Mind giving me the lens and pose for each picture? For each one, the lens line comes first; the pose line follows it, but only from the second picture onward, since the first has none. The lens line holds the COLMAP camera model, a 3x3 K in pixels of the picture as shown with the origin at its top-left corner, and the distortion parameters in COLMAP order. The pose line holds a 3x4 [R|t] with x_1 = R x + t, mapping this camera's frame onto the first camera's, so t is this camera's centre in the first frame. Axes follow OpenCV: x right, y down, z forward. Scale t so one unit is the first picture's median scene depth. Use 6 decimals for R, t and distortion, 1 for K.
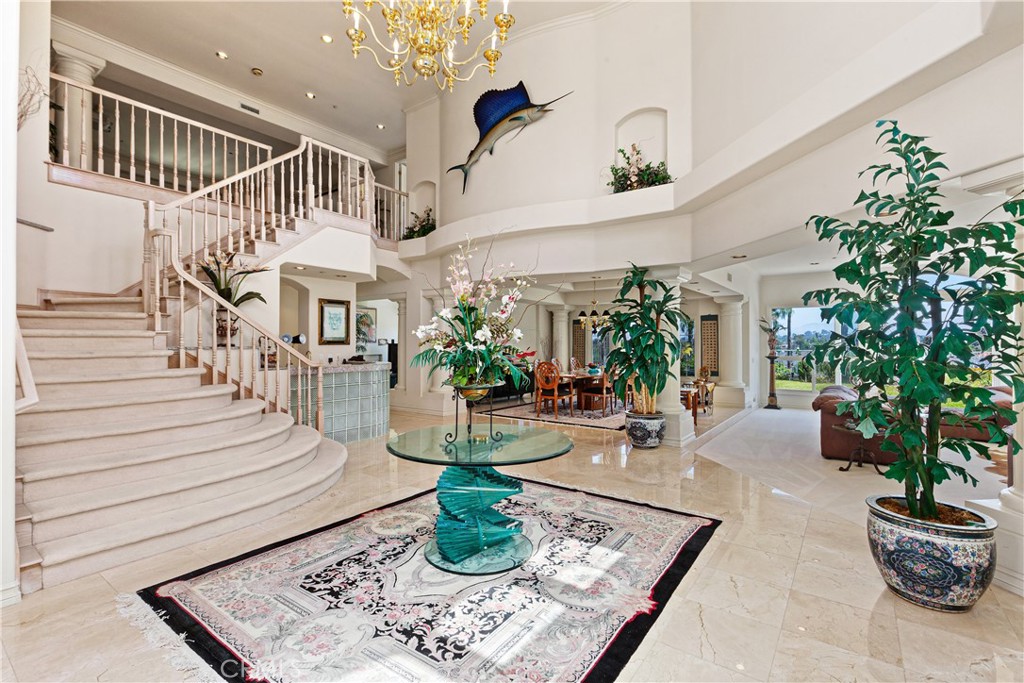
lens RADIAL K [[462.4, 0, 495.6], [0, 462.4, 340.3], [0, 0, 1]] dist [0.000804, -0.000159]
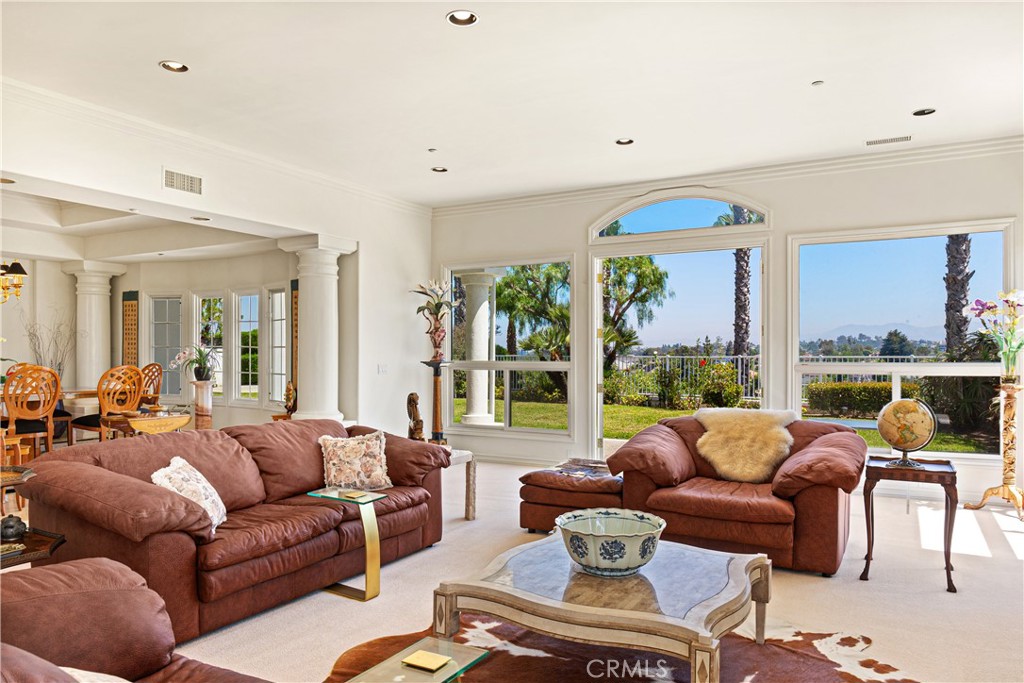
lens RADIAL K [[687.5, 0, 512.3], [0, 687.5, 357.1], [0, 0, 1]] dist [-0.000128, 0.000128]
pose [[0.992129, 0.001305, 0.125216, 0.944538], [-0.002559, 0.999948, 0.009857, 0.035377], [-0.125196, -0.010100, 0.992081, 0.362005]]
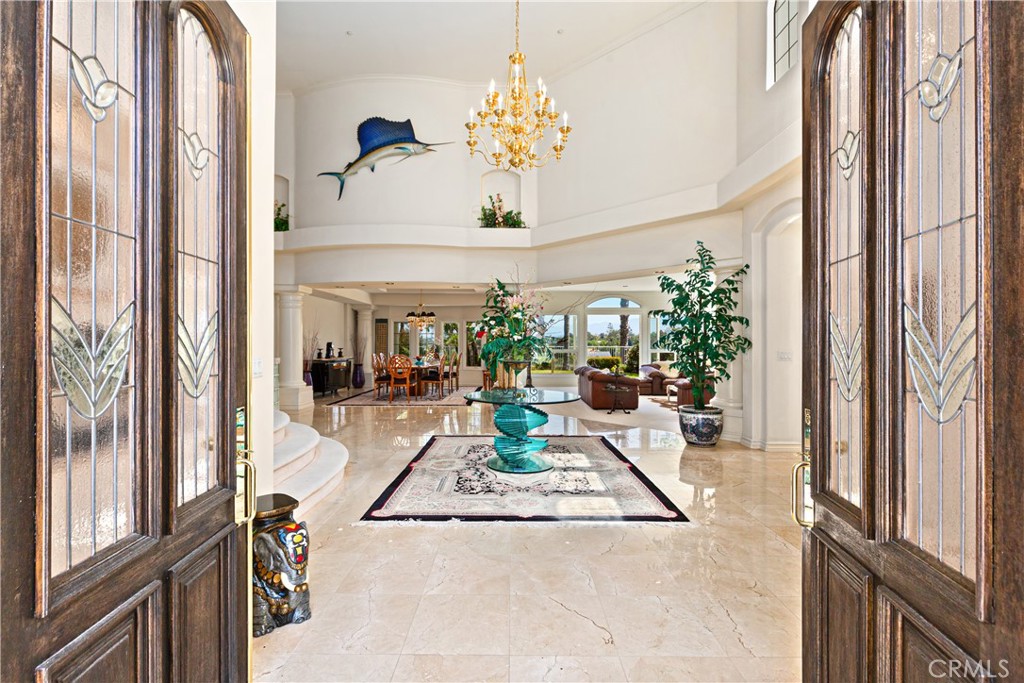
lens RADIAL K [[462.4, 0, 495.6], [0, 462.4, 340.3], [0, 0, 1]] dist [0.000804, -0.000159]
pose [[0.813294, 0.005605, 0.581826, -0.460696], [-0.005152, 0.999984, -0.002433, 0.014333], [-0.581830, -0.001019, 0.813309, -0.106149]]
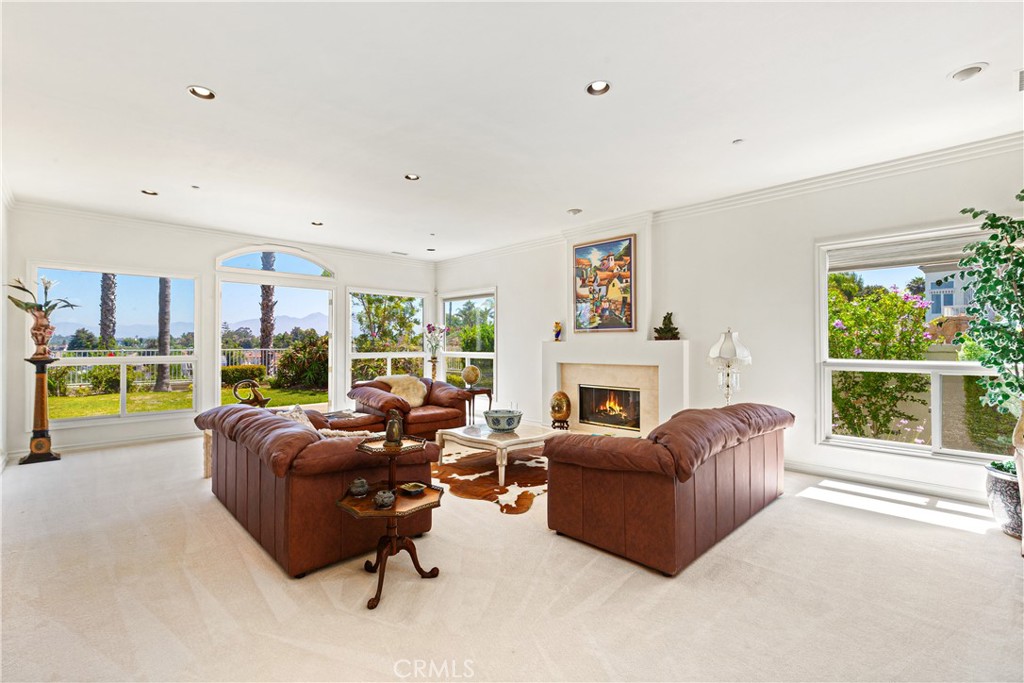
lens RADIAL K [[462.4, 0, 495.6], [0, 462.4, 340.3], [0, 0, 1]] dist [0.000804, -0.000159]
pose [[0.172306, 0.011594, 0.984975, 0.287594], [-0.001900, 0.999933, -0.011438, 0.030986], [-0.985042, 0.000099, 0.172316, 0.666529]]
